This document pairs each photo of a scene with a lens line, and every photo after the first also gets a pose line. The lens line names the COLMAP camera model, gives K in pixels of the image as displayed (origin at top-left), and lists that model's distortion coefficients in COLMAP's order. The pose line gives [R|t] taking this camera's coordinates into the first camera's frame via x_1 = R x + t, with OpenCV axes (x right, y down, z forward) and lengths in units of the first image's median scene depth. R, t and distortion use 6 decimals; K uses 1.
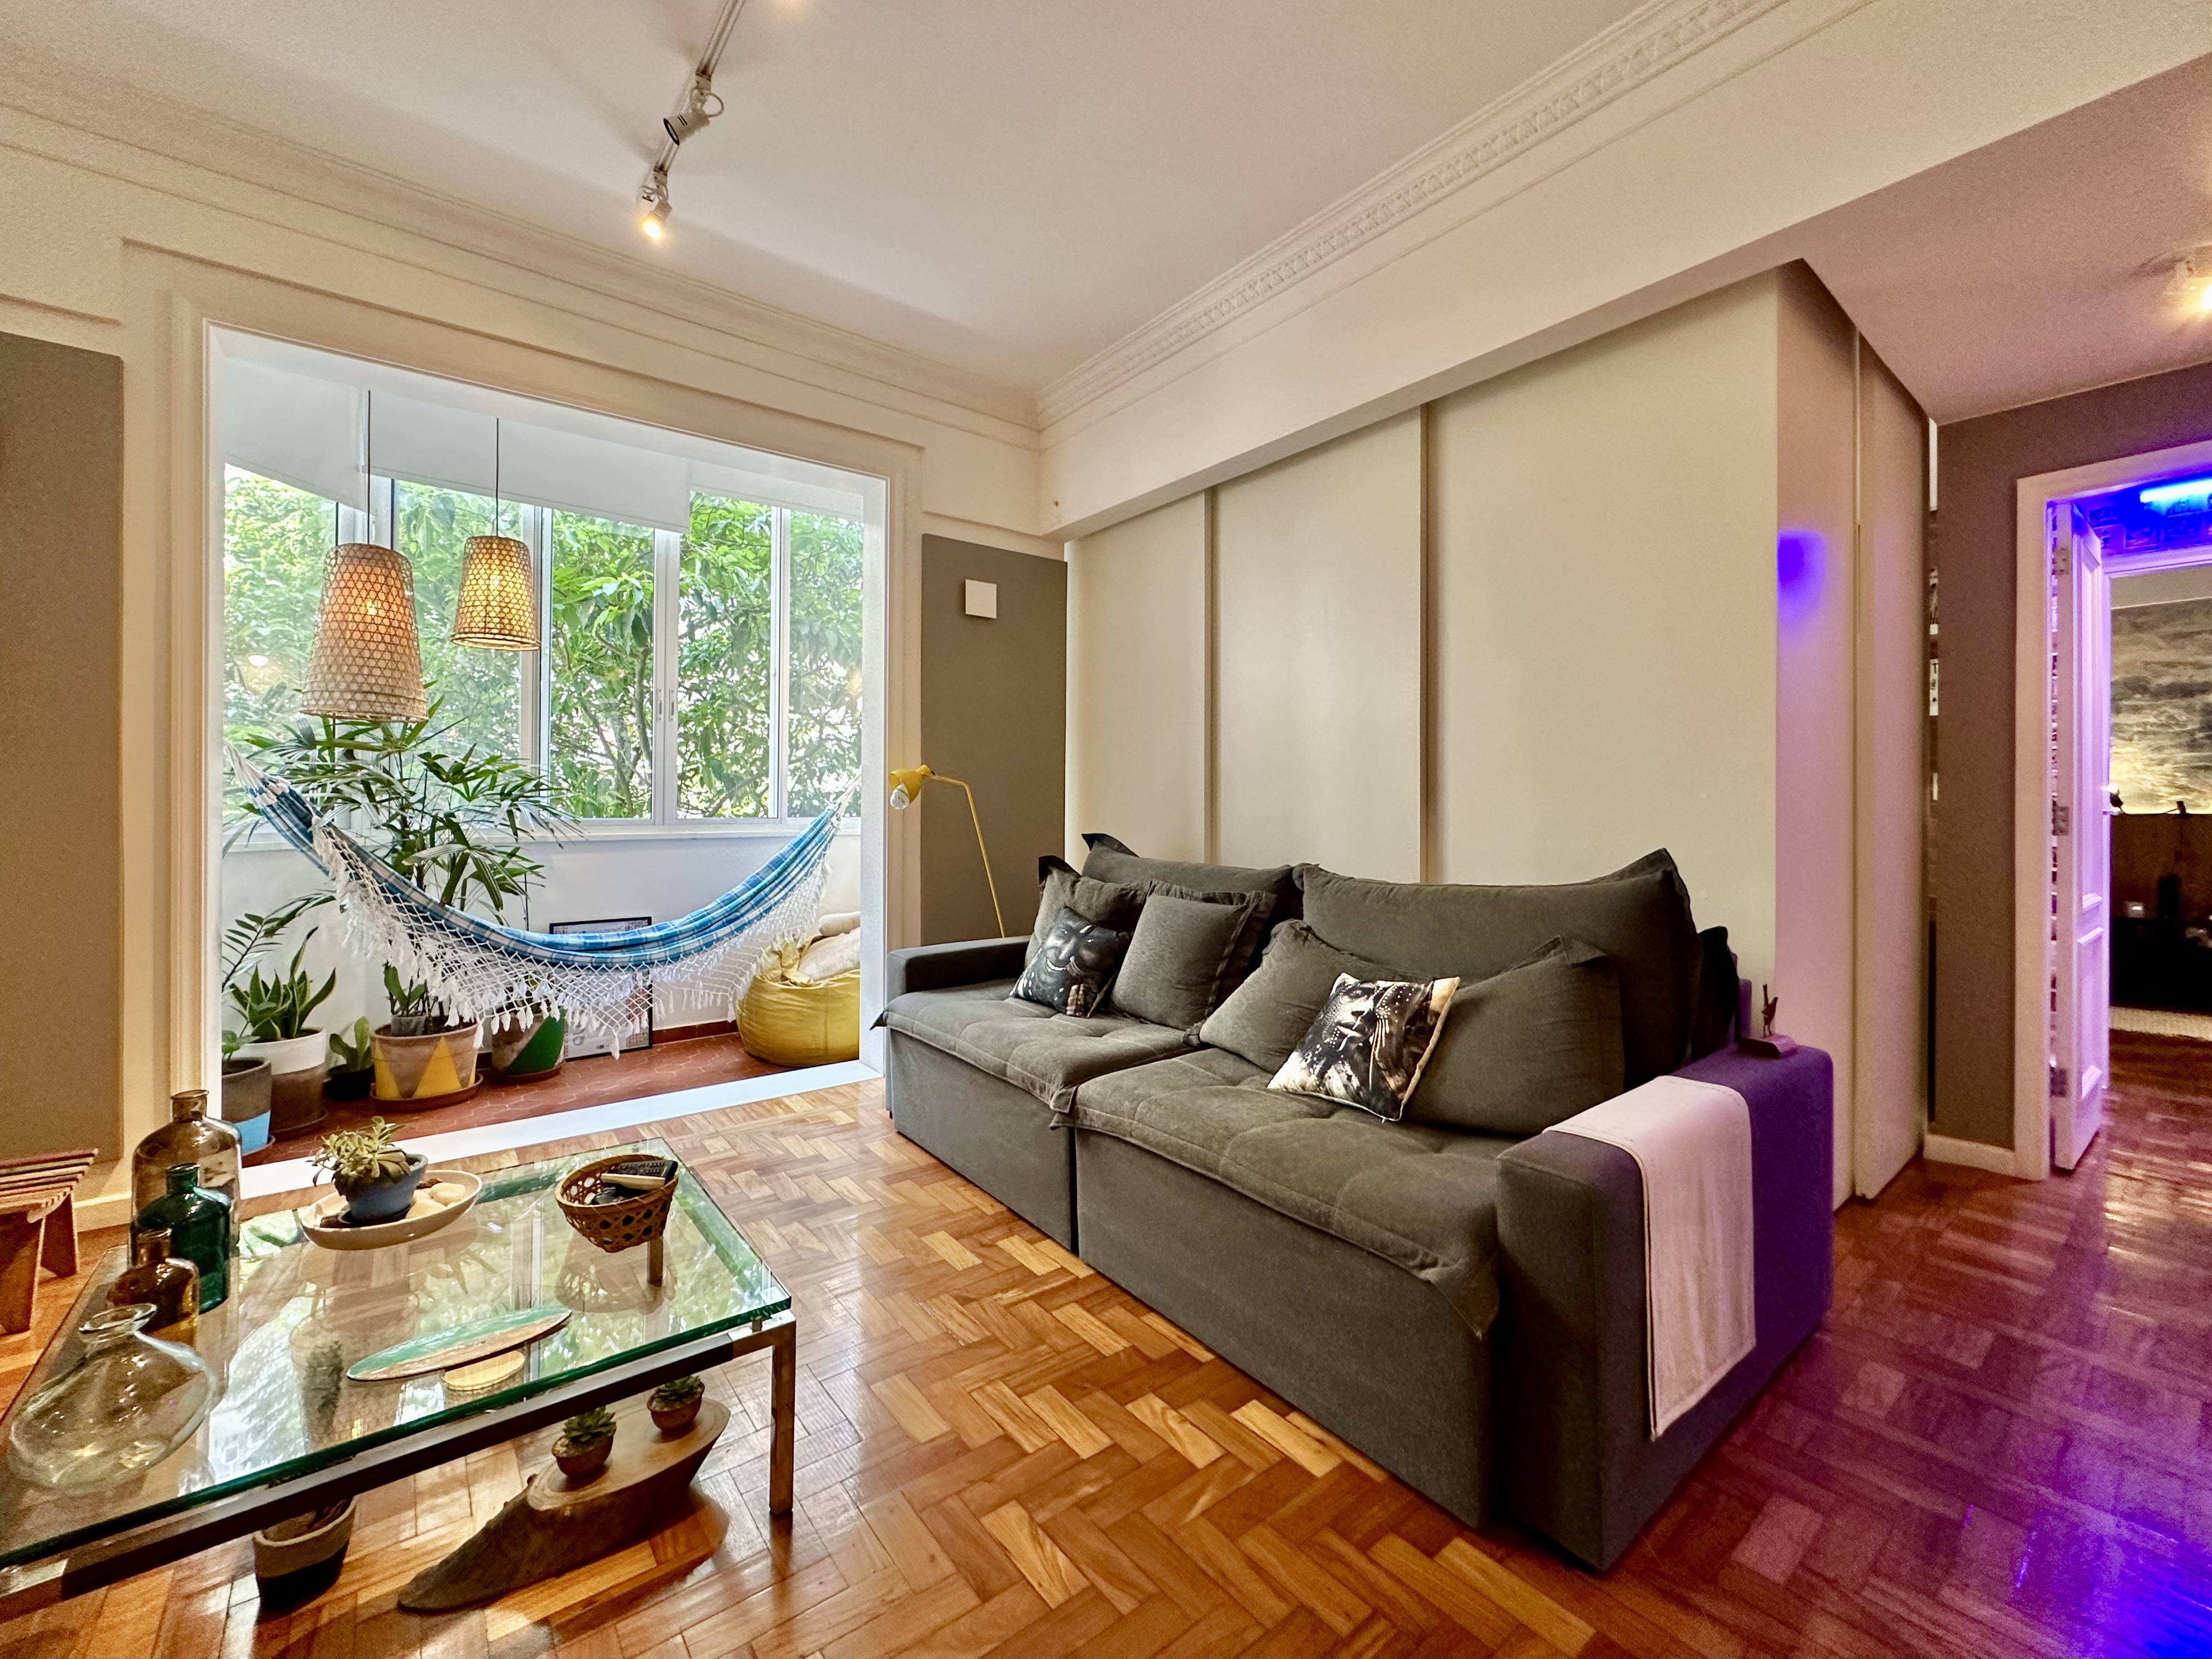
lens RADIAL K [[904.9, 0, 1109.6], [0, 904.9, 799.1], [0, 0, 1]] dist [0.000577, 0.000071]
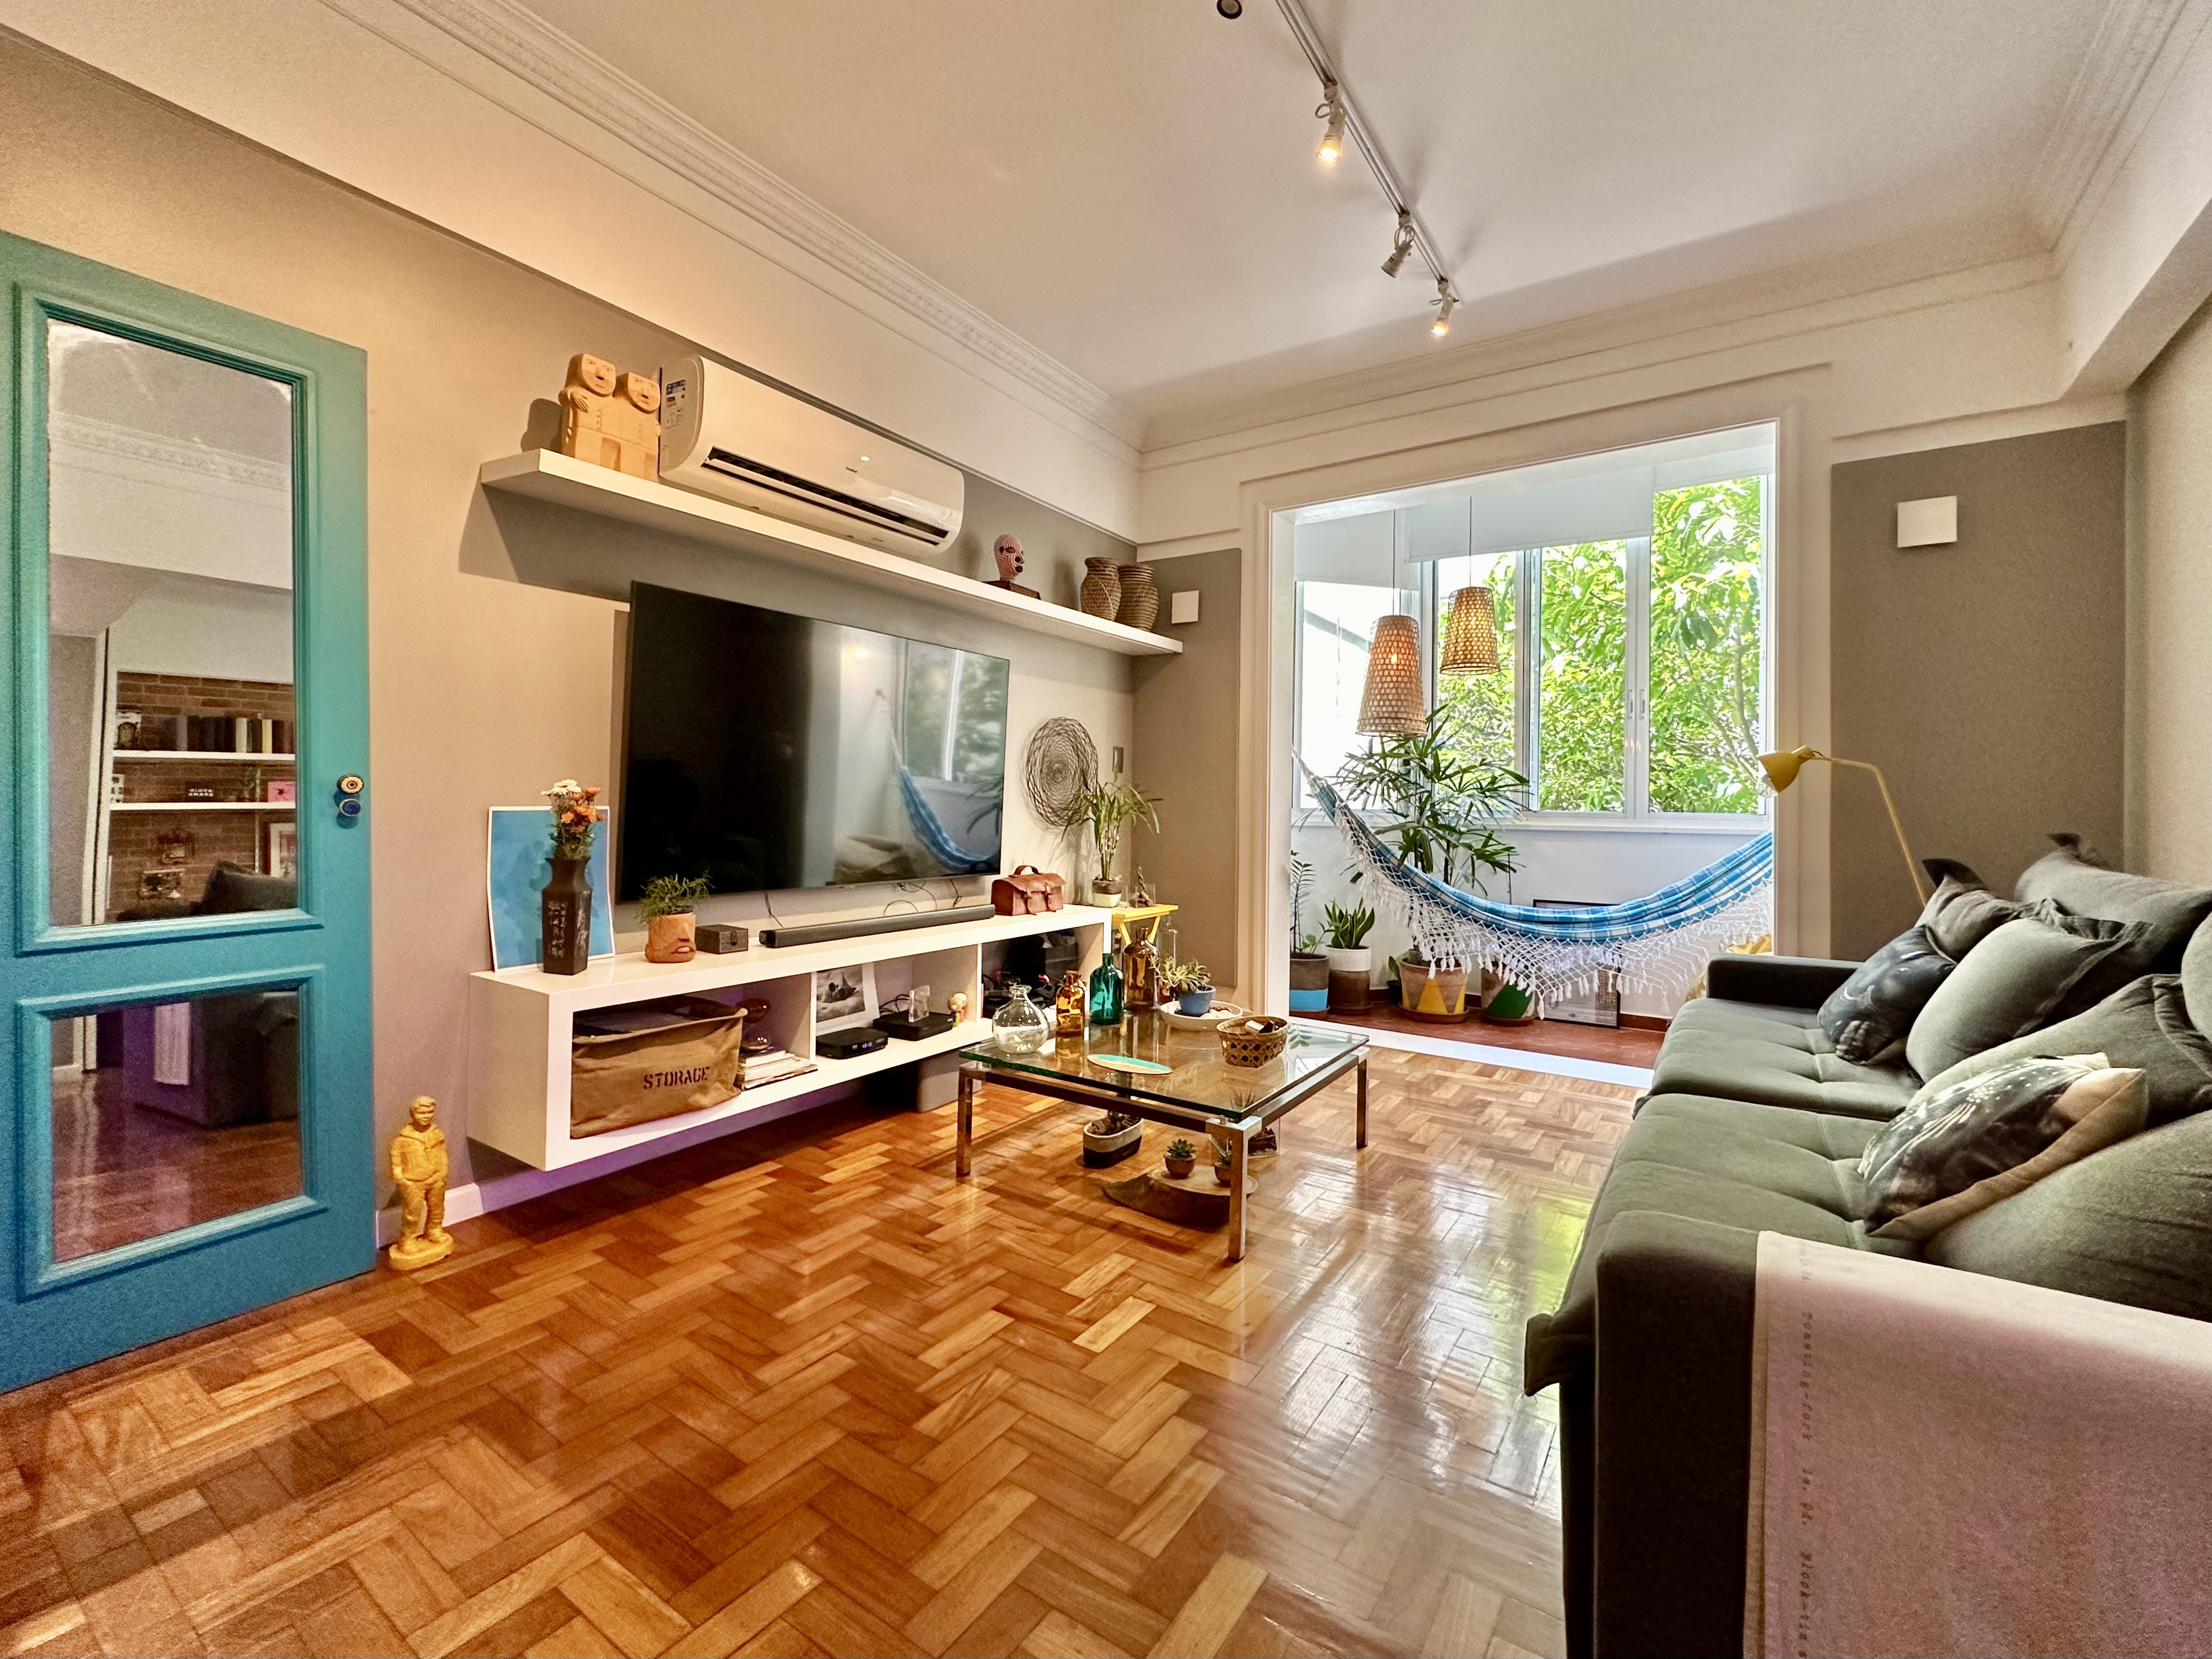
lens RADIAL K [[929.3, 0, 1153.1], [0, 929.3, 790.6], [0, 0, 1]] dist [-0.000596, 0.000115]
pose [[0.329793, -0.015571, -0.943925, 0.442613], [-0.008954, 0.999767, -0.019621, 0.029242], [0.944011, 0.014922, 0.329577, 0.160996]]
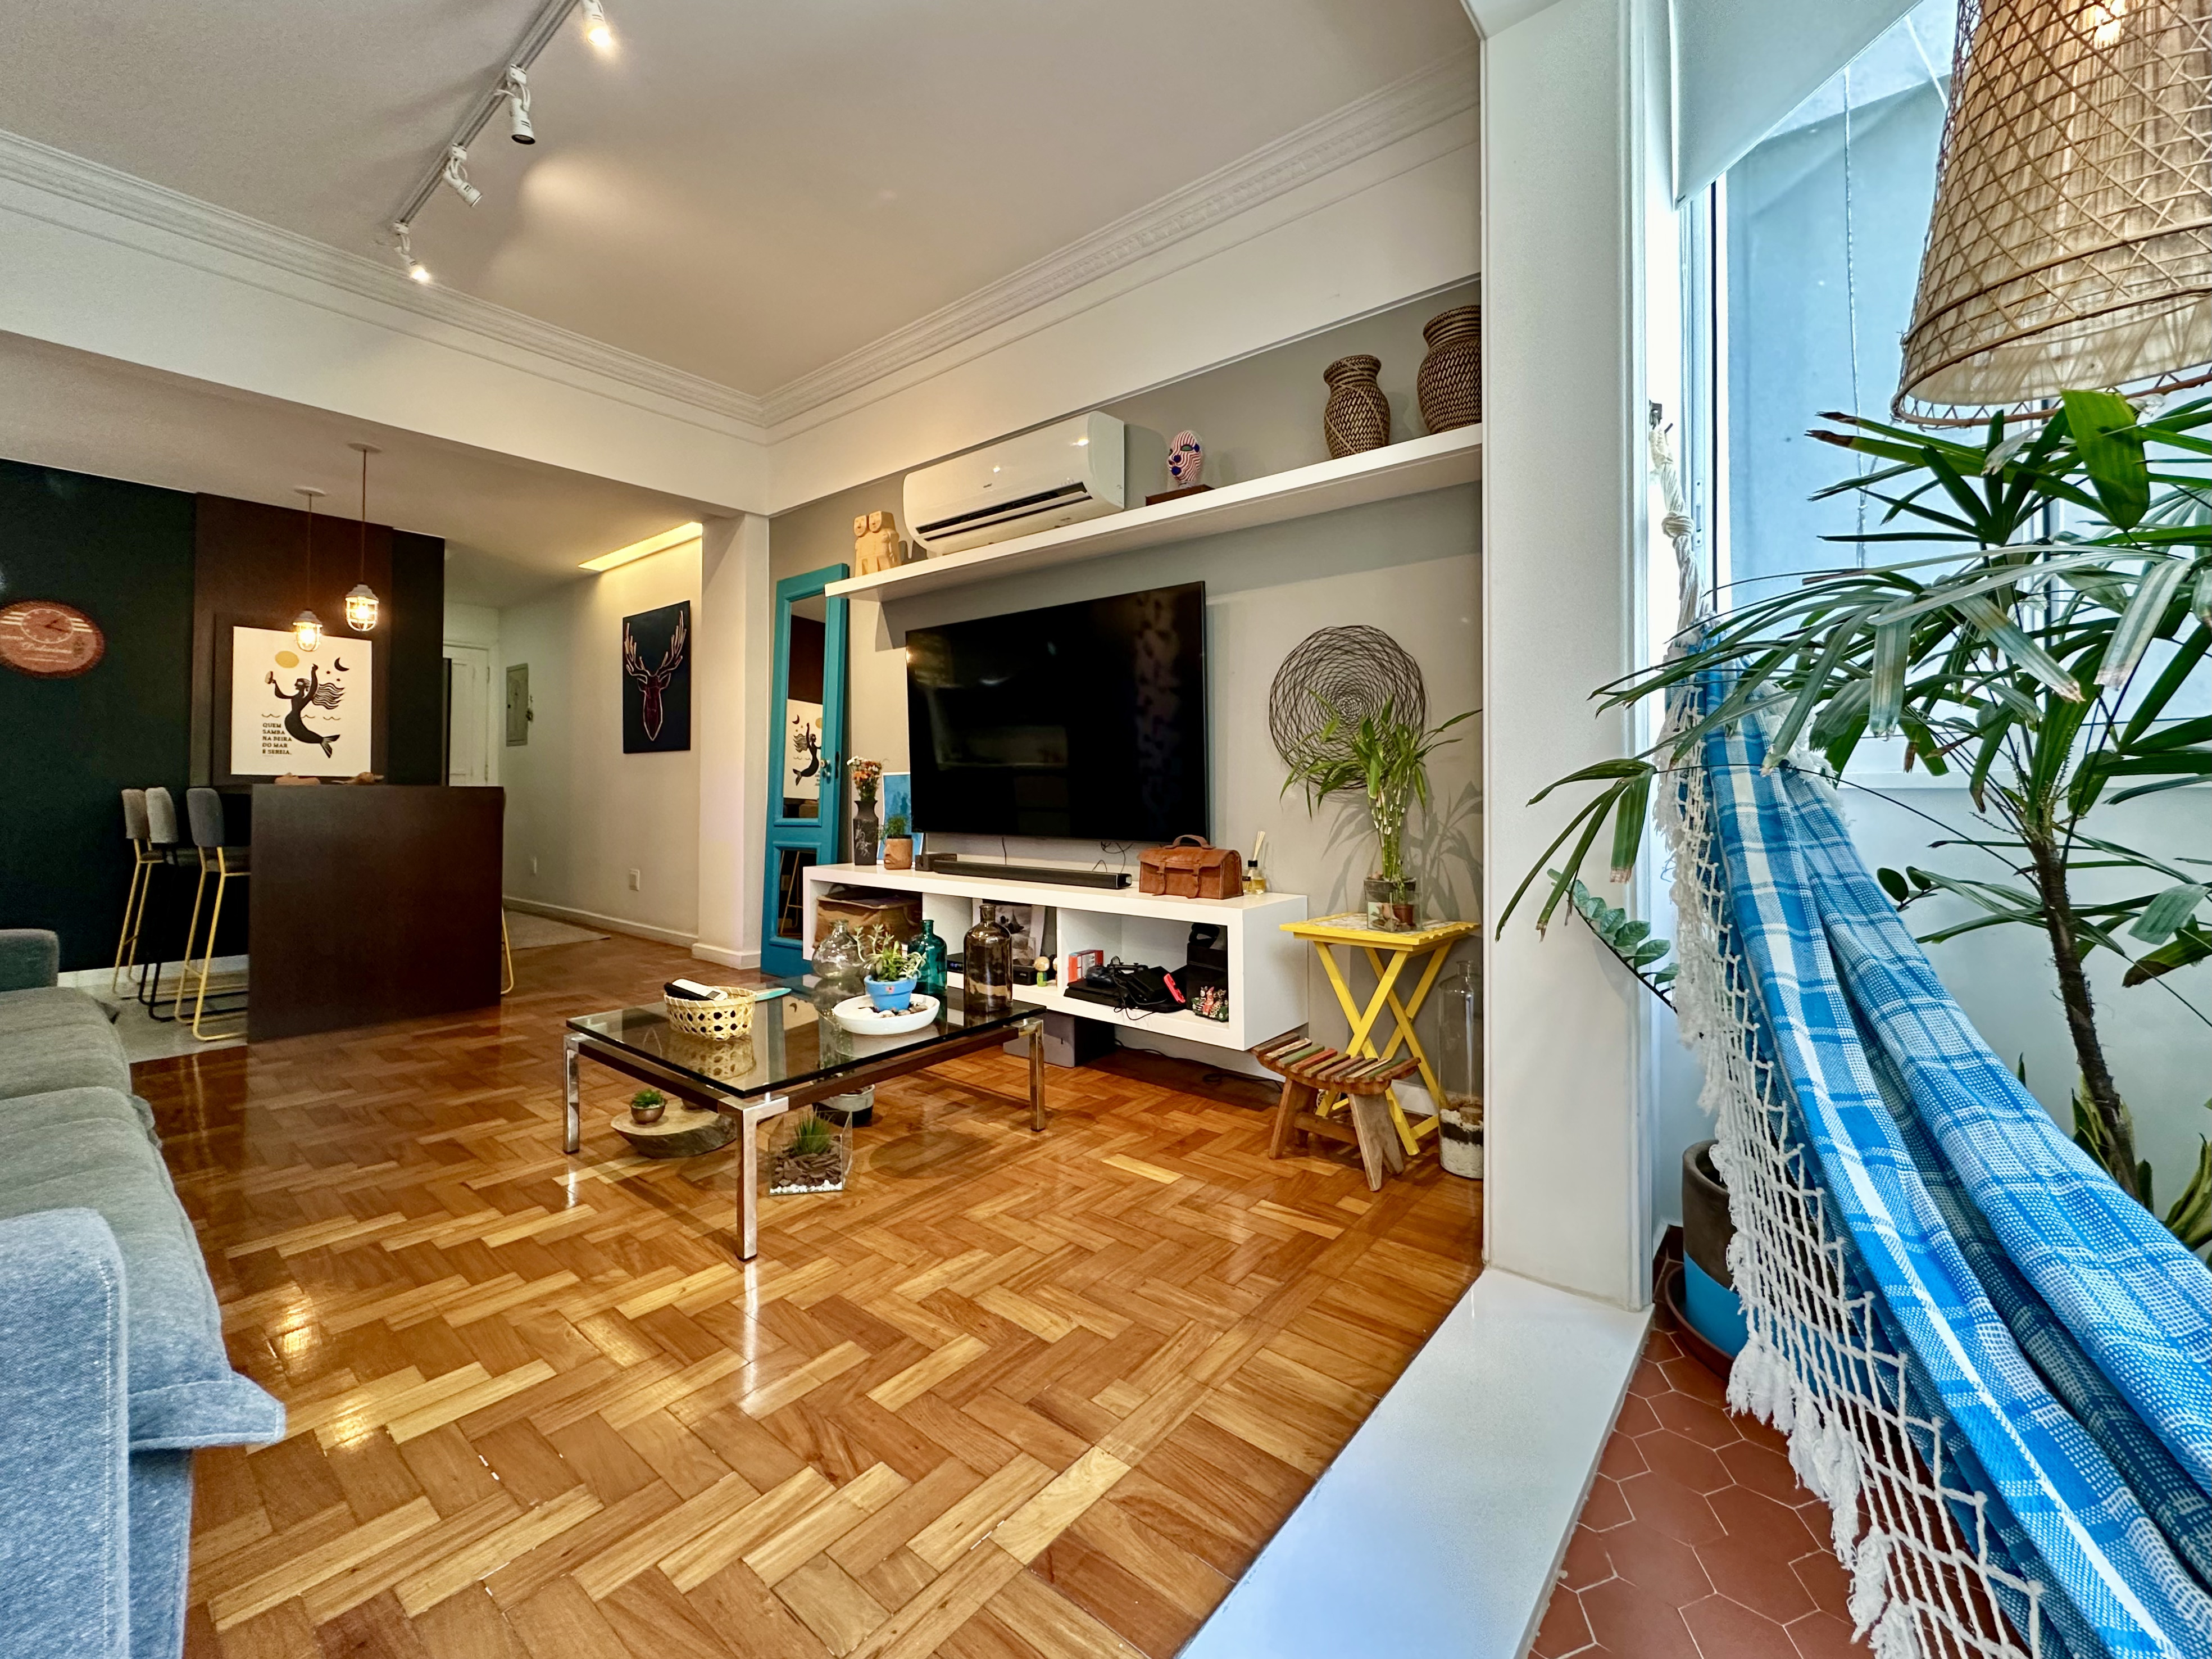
lens RADIAL K [[909.0, 0, 1106.9], [0, 909.0, 772.7], [0, 0, 1]] dist [-0.000431, -0.000108]
pose [[-0.976426, -0.010262, -0.215609, -0.412312], [-0.005287, 0.999707, -0.023636, 0.060272], [0.215789, -0.021939, -0.976194, 1.230401]]
